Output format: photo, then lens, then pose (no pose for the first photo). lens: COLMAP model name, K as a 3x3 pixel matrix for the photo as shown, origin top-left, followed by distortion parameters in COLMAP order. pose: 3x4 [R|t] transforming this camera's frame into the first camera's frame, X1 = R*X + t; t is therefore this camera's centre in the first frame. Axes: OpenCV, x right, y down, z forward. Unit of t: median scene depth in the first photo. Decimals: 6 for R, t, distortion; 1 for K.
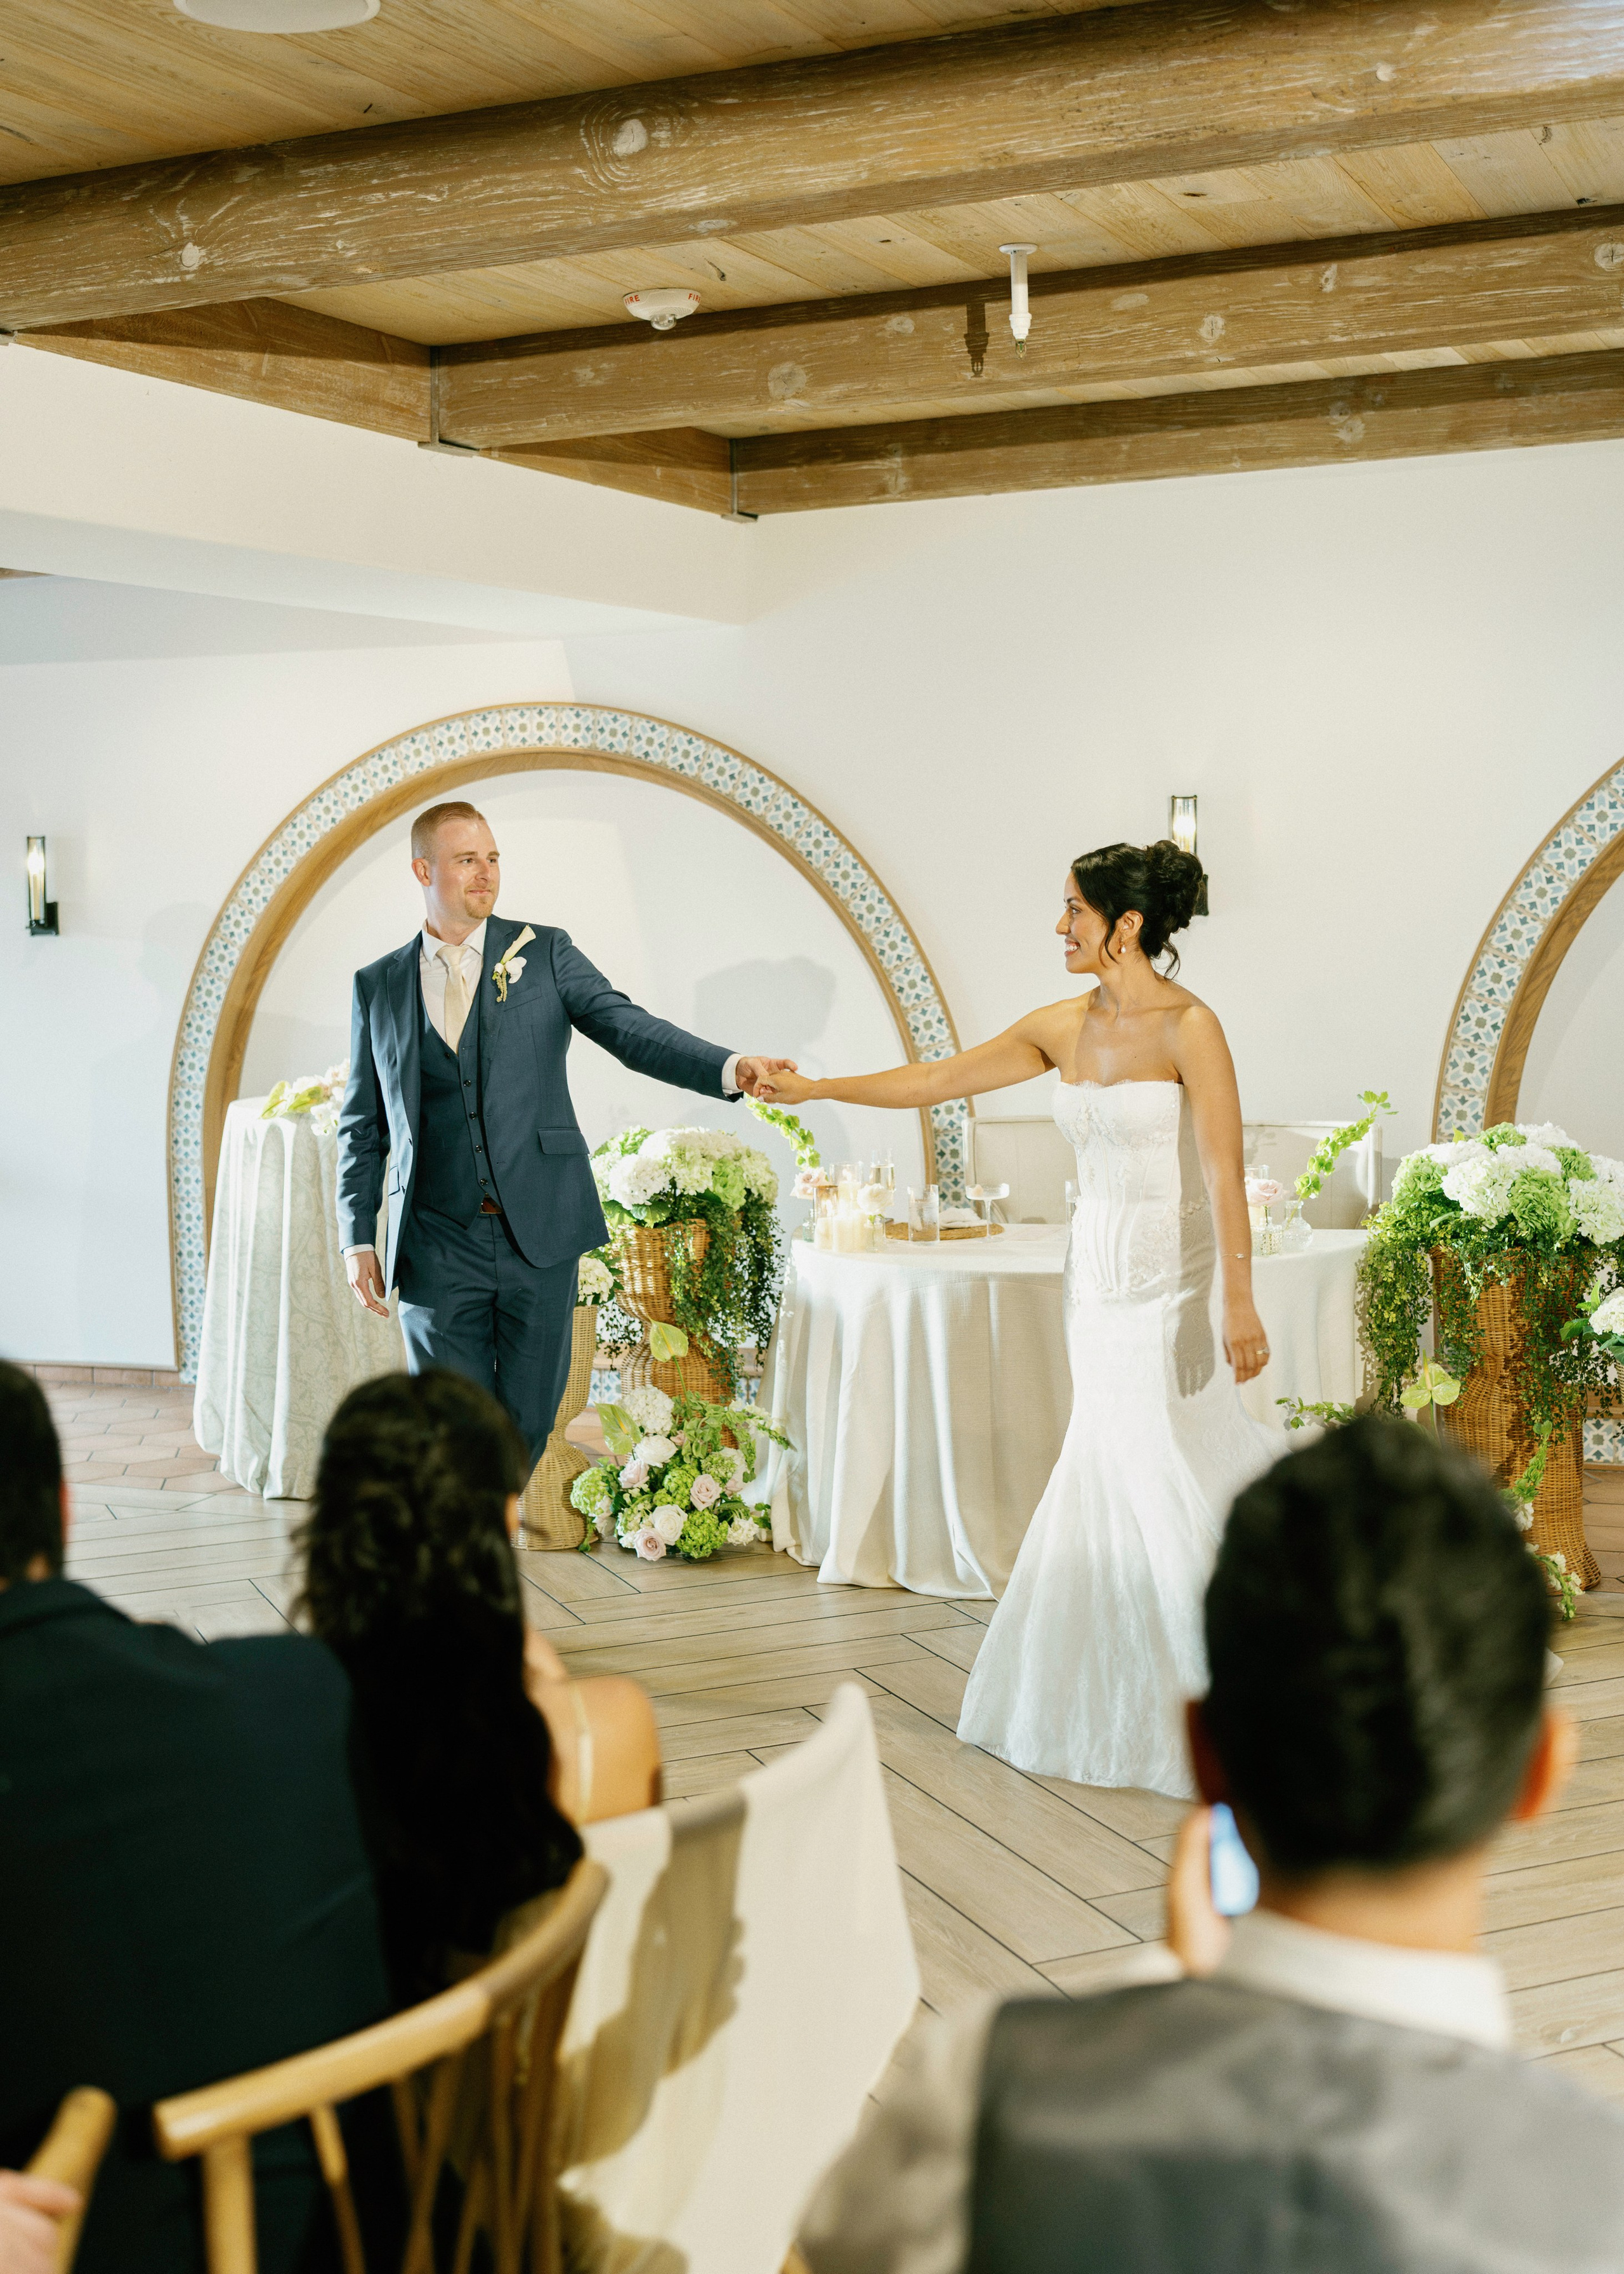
lens RADIAL K [[2790.9, 0, 786.4], [0, 2790.9, 1011.4], [0, 0, 1]] dist [-0.012563, 0.000000]
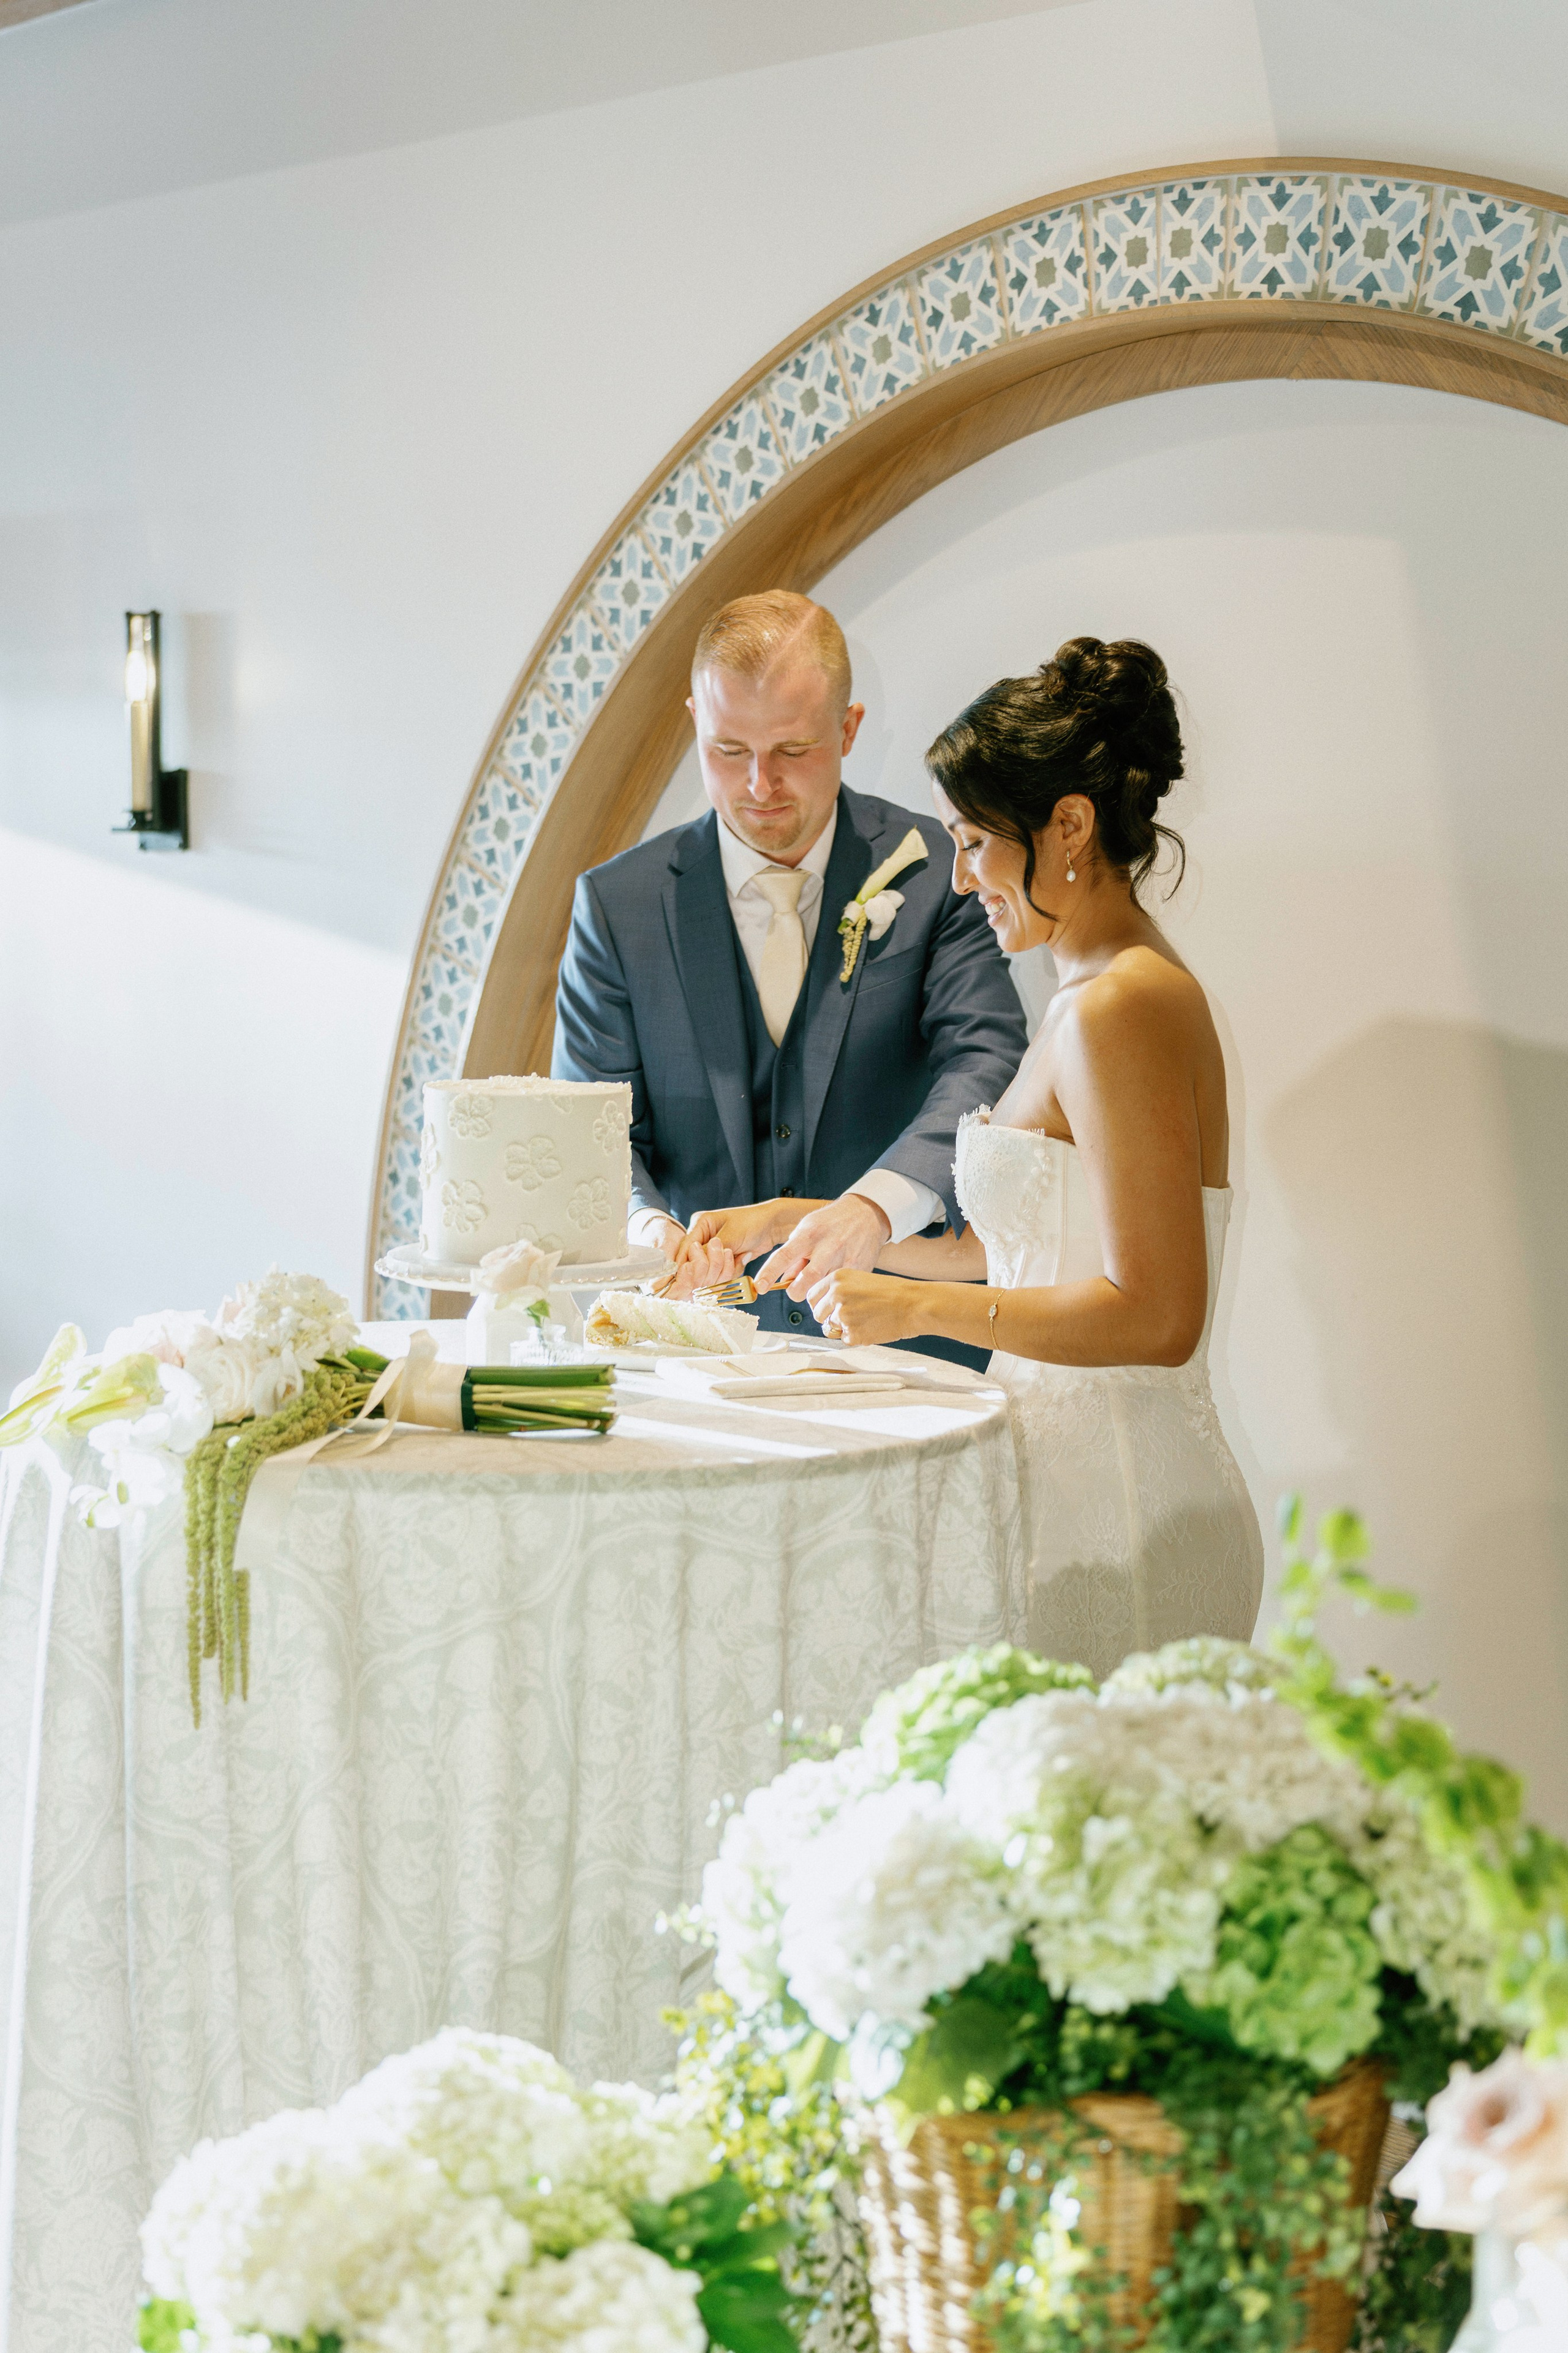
lens RADIAL K [[3677.0, 0, 811.1], [0, 3677.0, 1098.6], [0, 0, 1]] dist [0.019822, 0.000000]
pose [[0.914303, 0.049663, -0.401975, 0.057322], [-0.036340, 0.998510, 0.040706, -0.019358], [0.403397, -0.022610, 0.914746, 0.646799]]
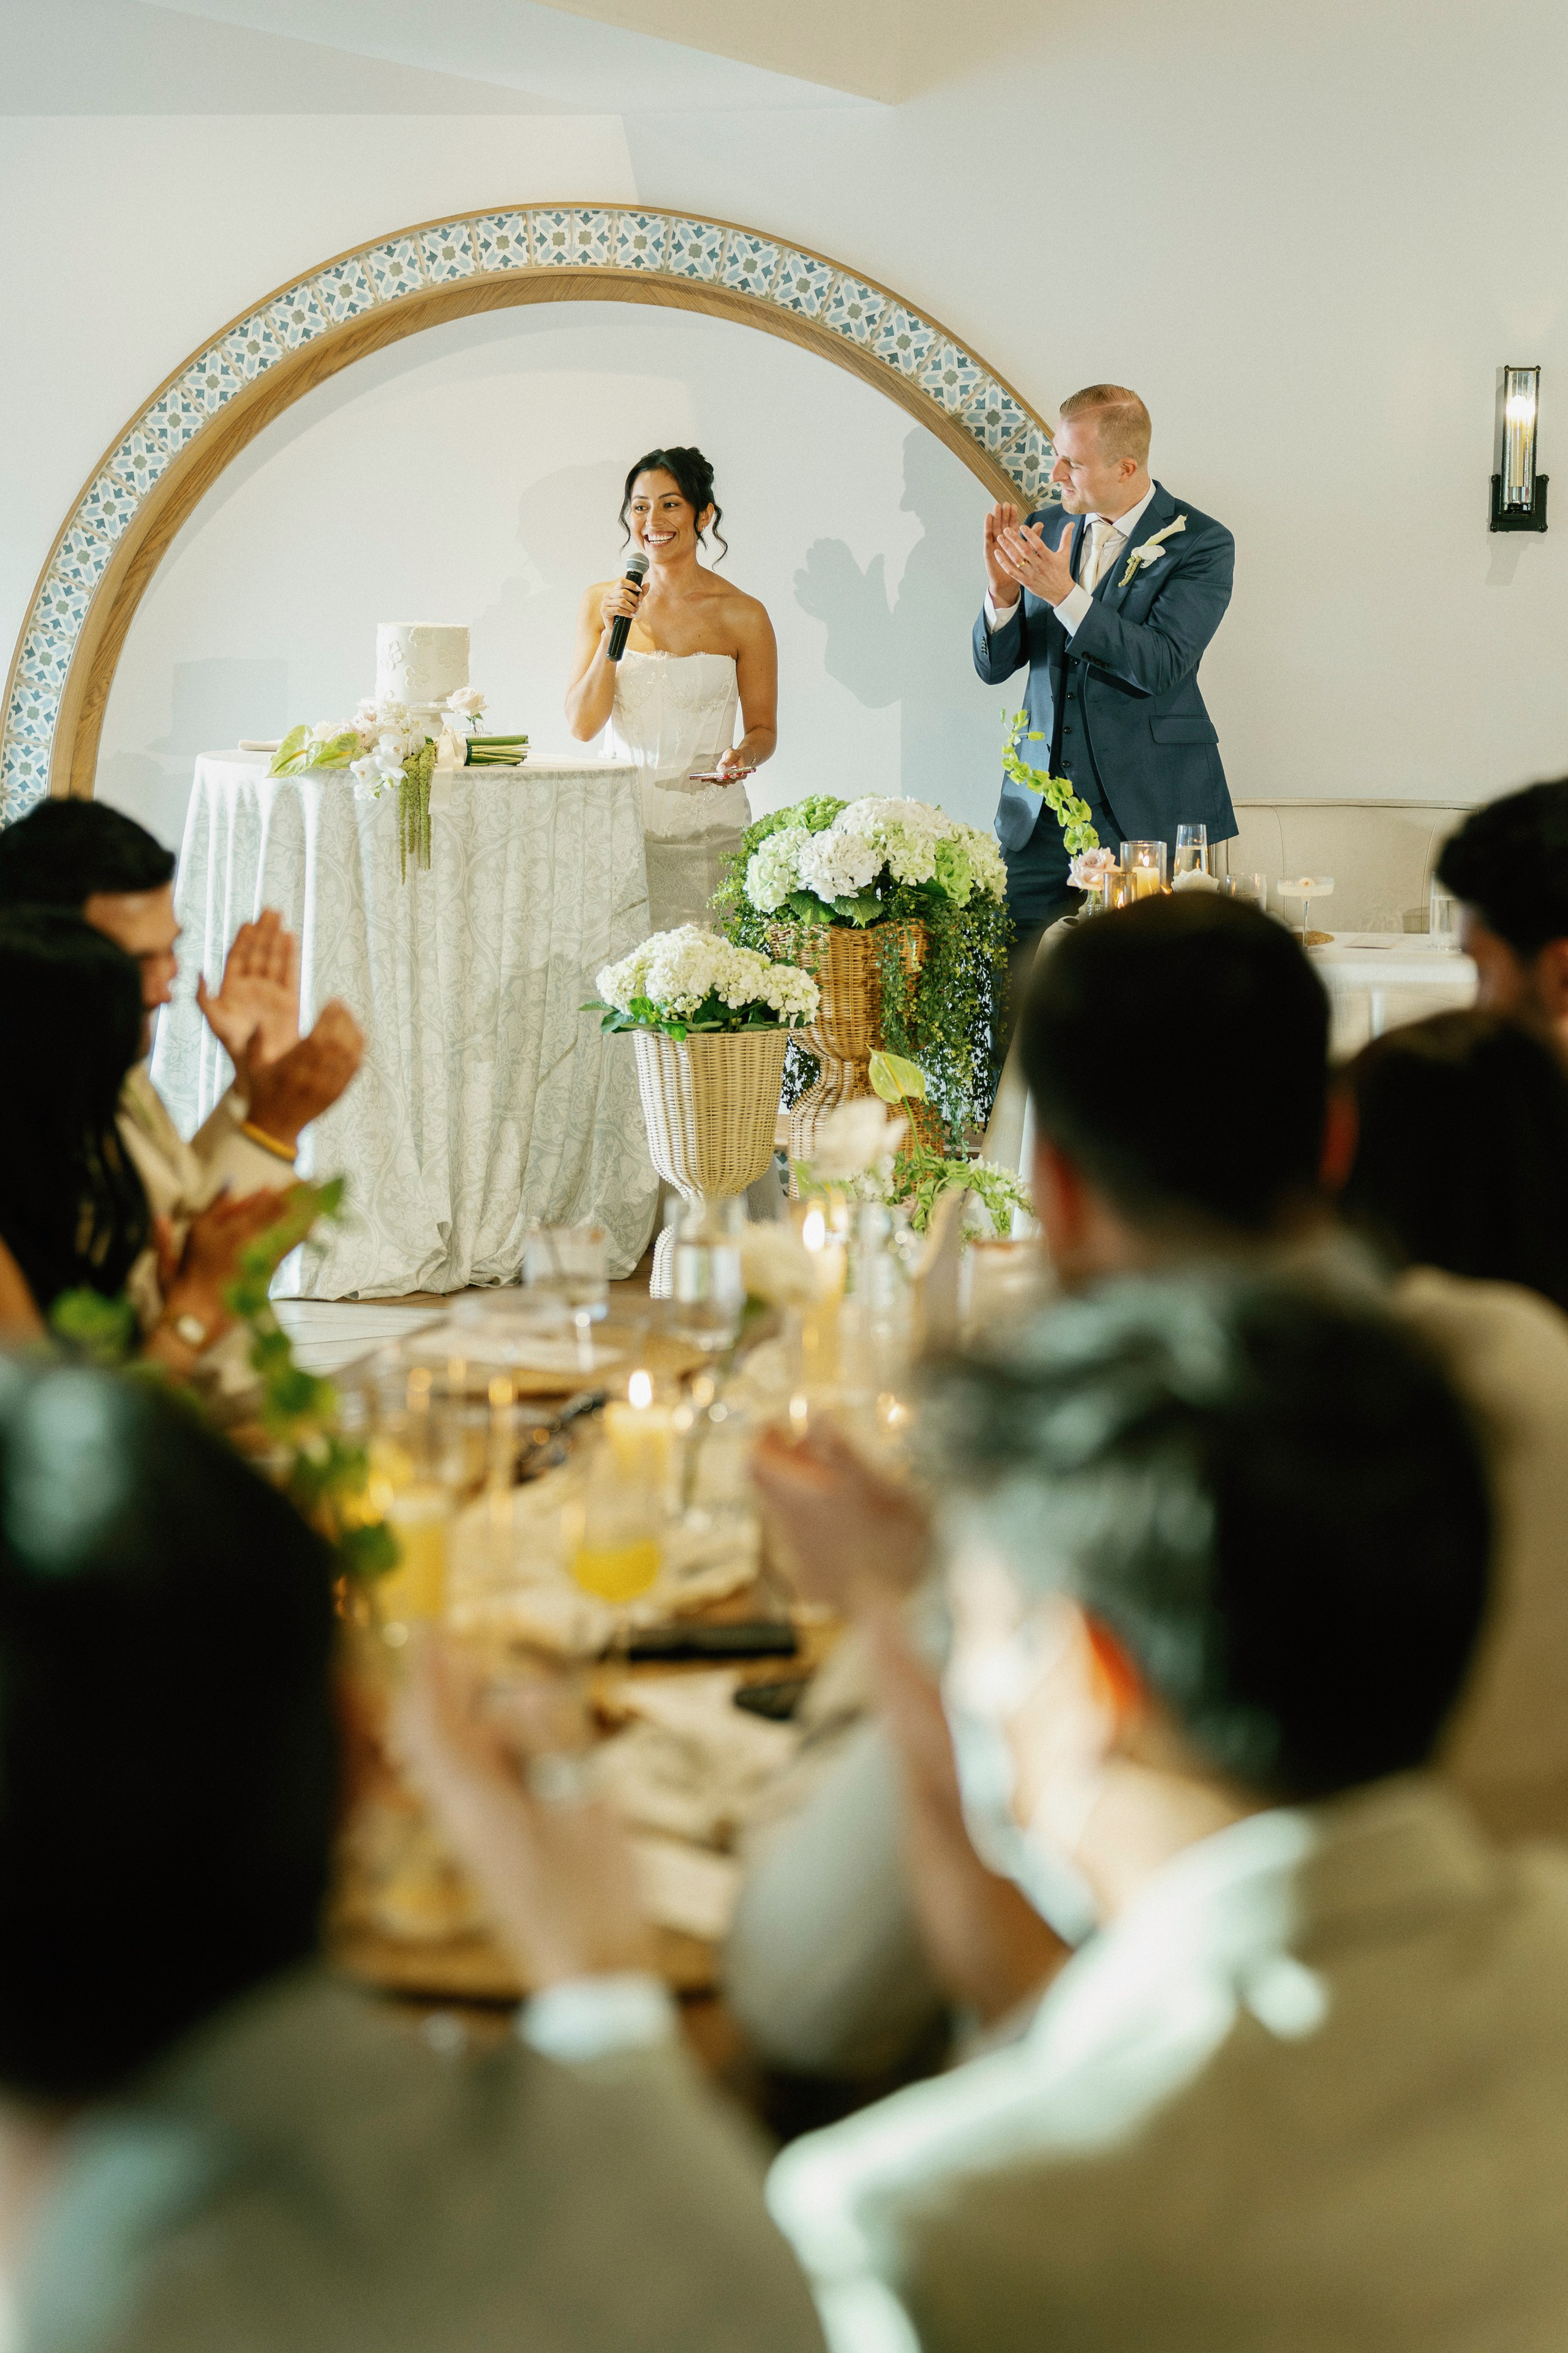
lens RADIAL K [[4493.1, 0, 793.9], [0, 4493.1, 1097.2], [0, 0, 1]] dist [0.035331, 0.000000]
pose [[0.992159, 0.013602, 0.124237, -0.193622], [-0.023889, 0.996371, 0.081693, 0.022571], [-0.122675, -0.084020, 0.988884, -0.168403]]
